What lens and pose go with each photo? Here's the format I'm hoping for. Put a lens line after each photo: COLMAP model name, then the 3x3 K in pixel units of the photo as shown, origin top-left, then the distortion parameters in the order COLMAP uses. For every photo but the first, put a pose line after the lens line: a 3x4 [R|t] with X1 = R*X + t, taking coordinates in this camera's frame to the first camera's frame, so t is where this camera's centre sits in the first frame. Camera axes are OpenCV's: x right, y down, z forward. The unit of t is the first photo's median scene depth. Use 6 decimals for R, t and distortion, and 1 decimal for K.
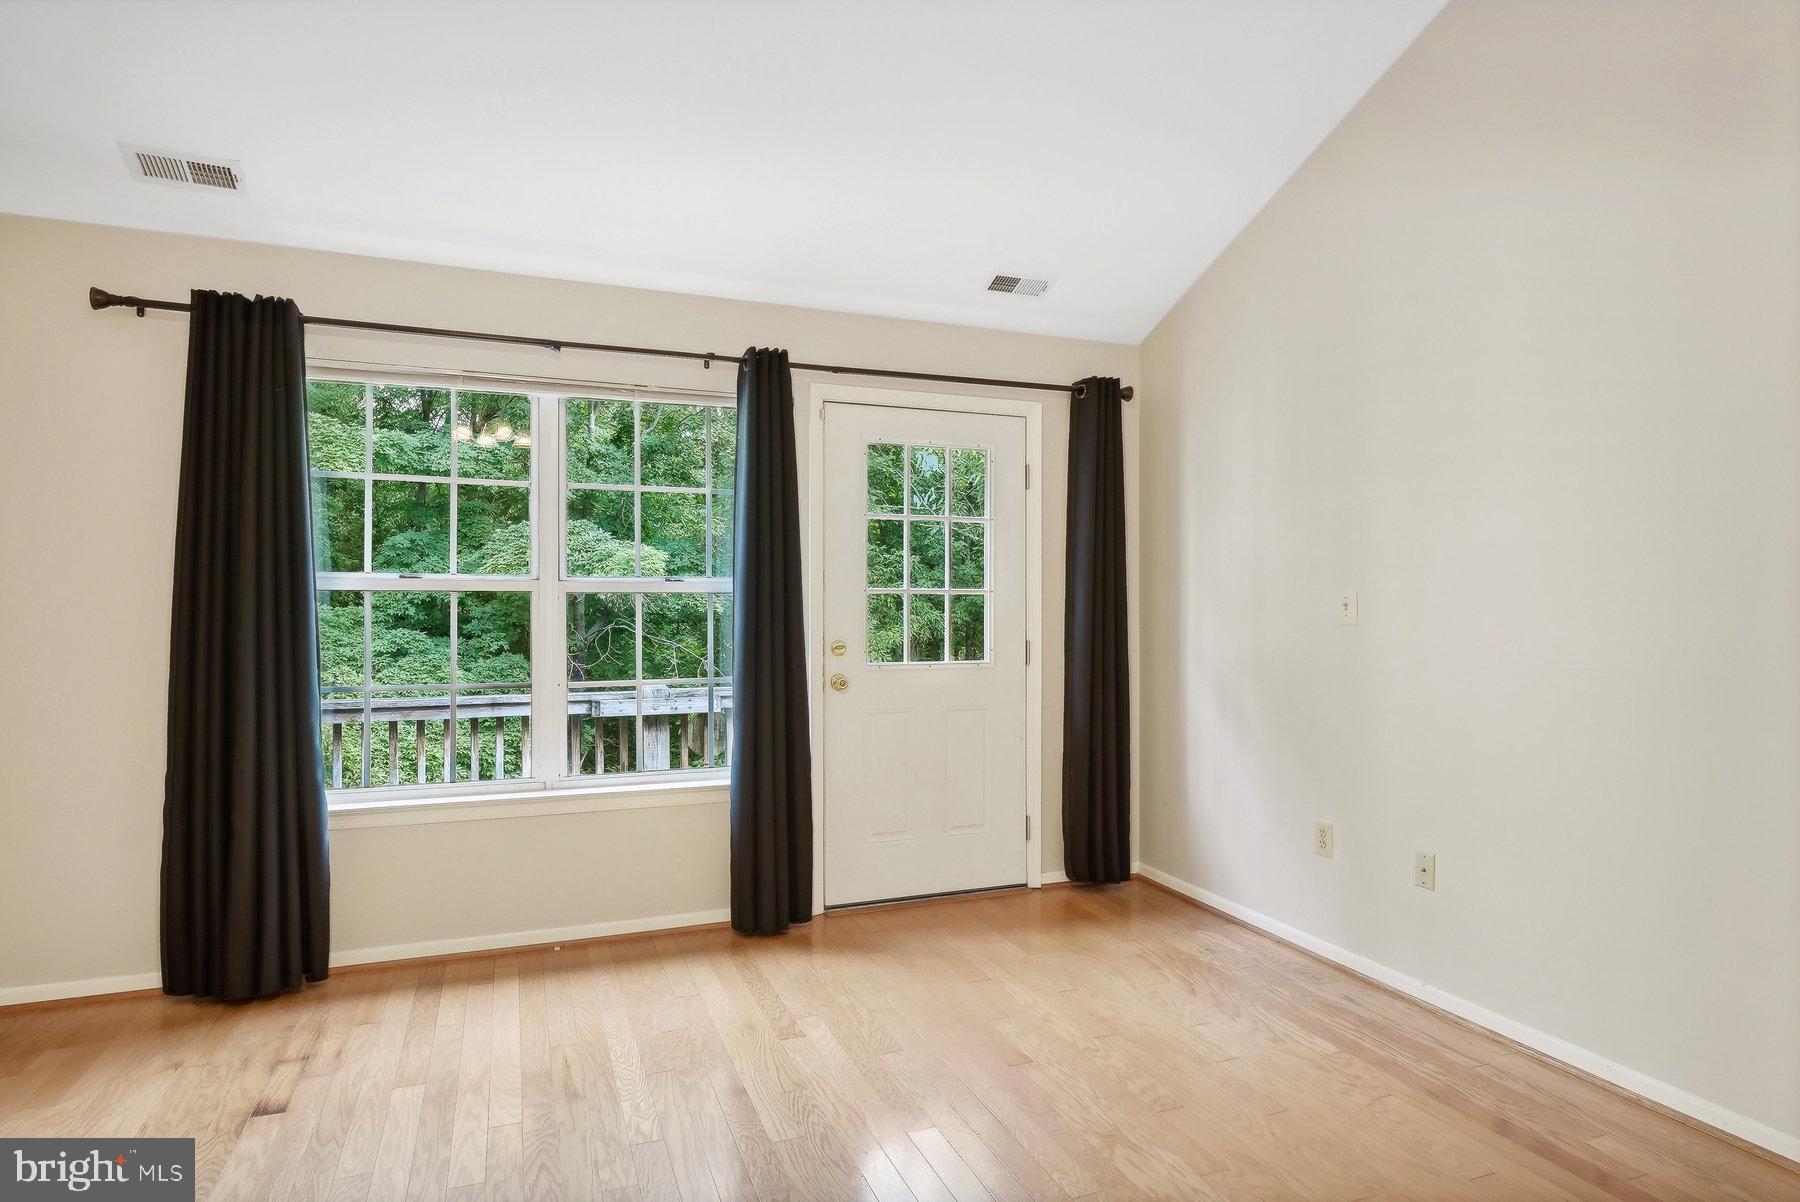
lens RADIAL K [[966.7, 0, 896.1], [0, 966.7, 612.0], [0, 0, 1]] dist [0.000455, -0.001164]
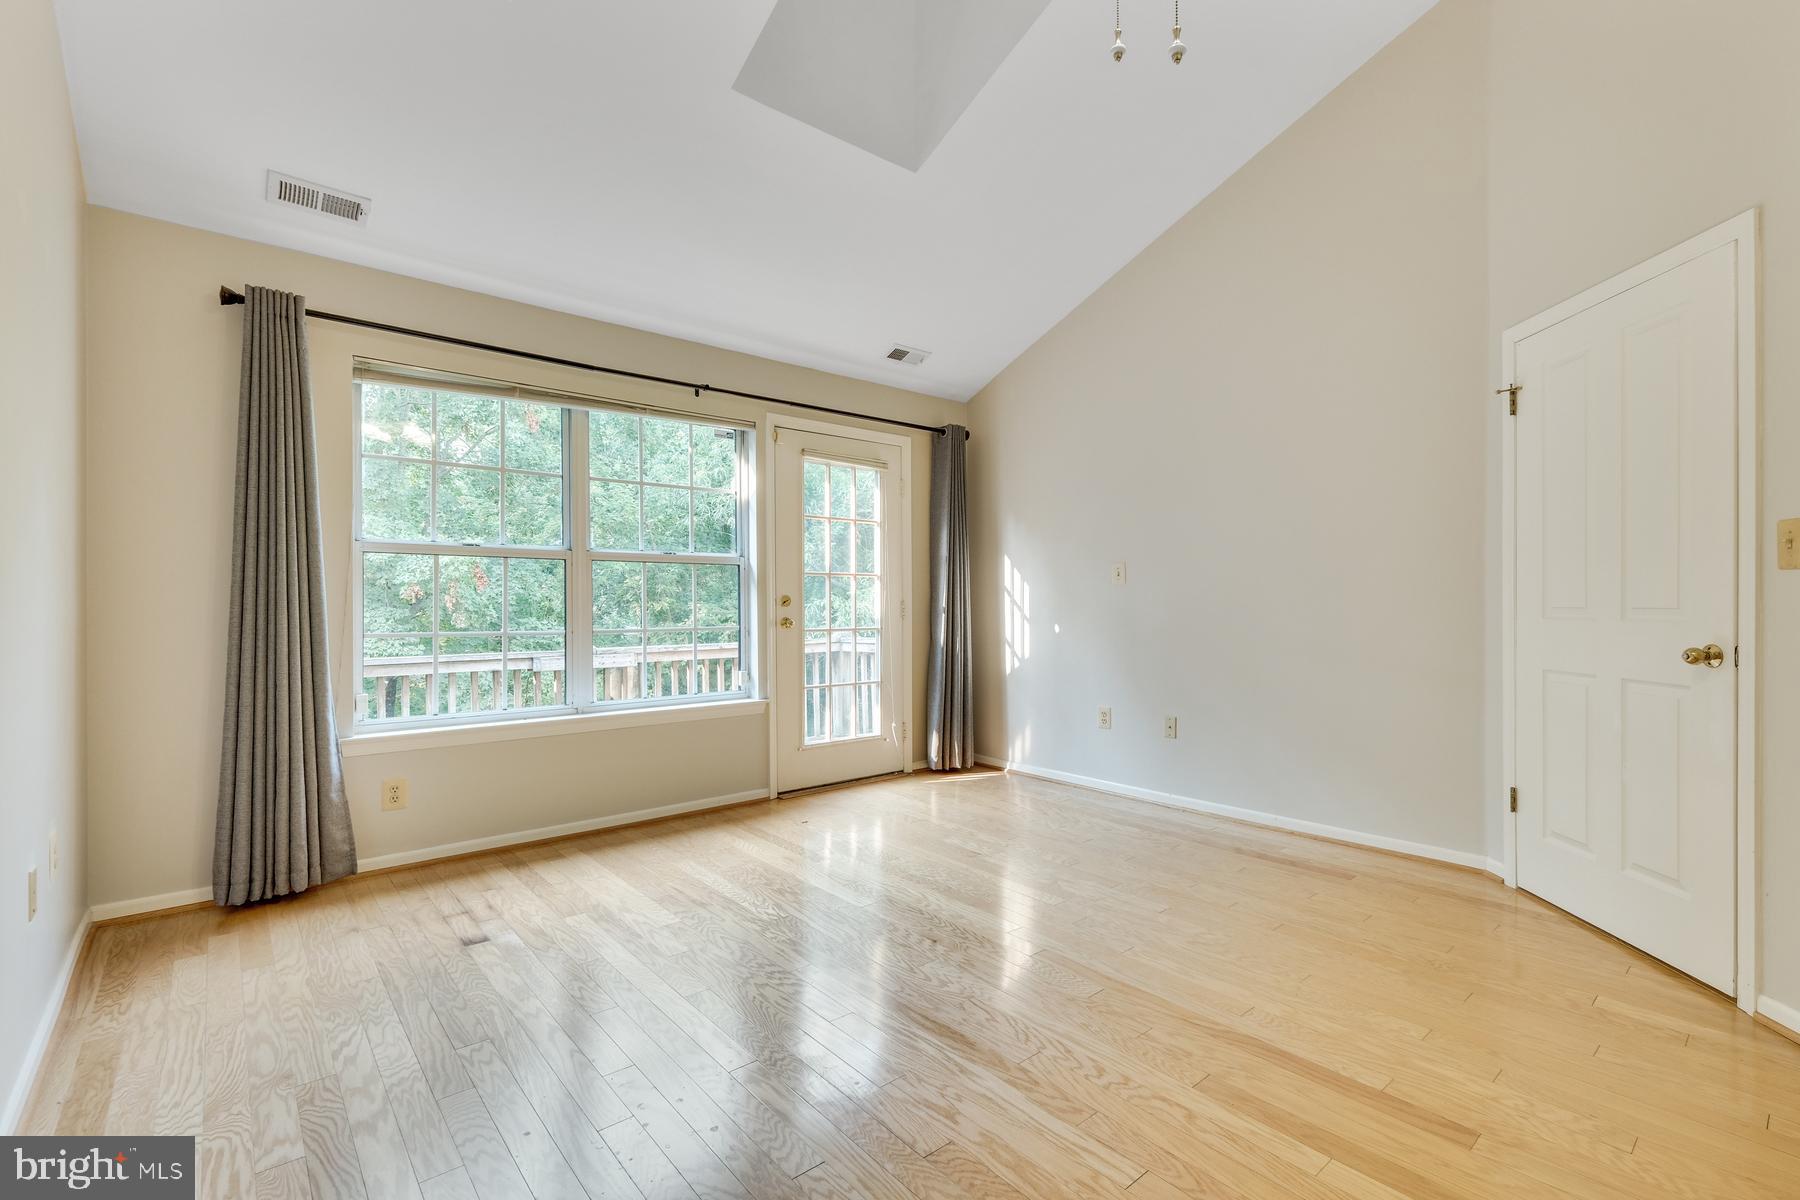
lens RADIAL K [[796.3, 0, 897.6], [0, 796.3, 600.7], [0, 0, 1]] dist [0.002112, 0.000388]
pose [[0.944657, -0.003266, 0.328044, -0.331379], [0.006508, 0.999940, -0.008785, 0.049366], [-0.327996, 0.010434, 0.944621, -0.150783]]
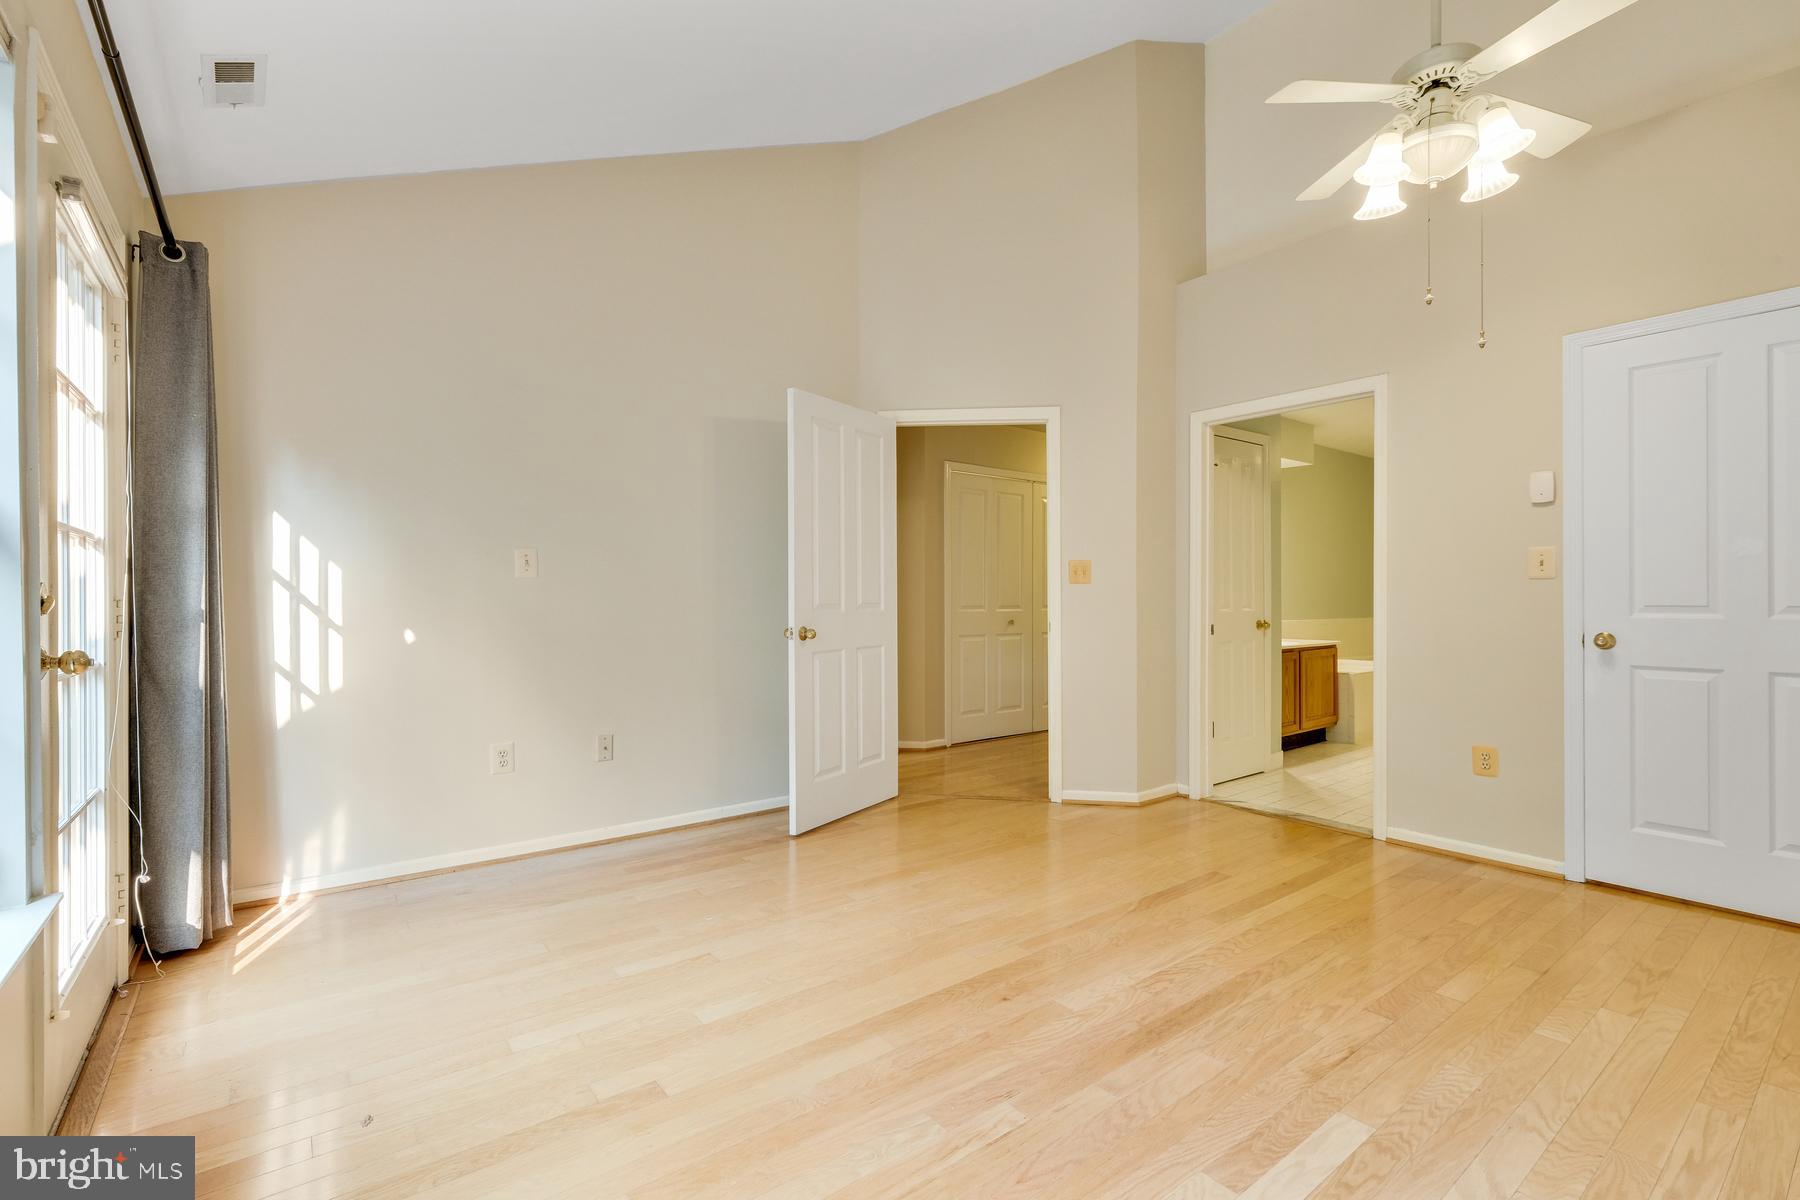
lens RADIAL K [[796.3, 0, 901.2], [0, 796.3, 595.8], [0, 0, 1]] dist [0.002112, 0.000388]
pose [[-0.289430, 0.002451, 0.957196, -0.651391], [0.002267, 0.999996, -0.001875, 0.040118], [-0.957196, 0.001627, -0.289435, 0.841867]]
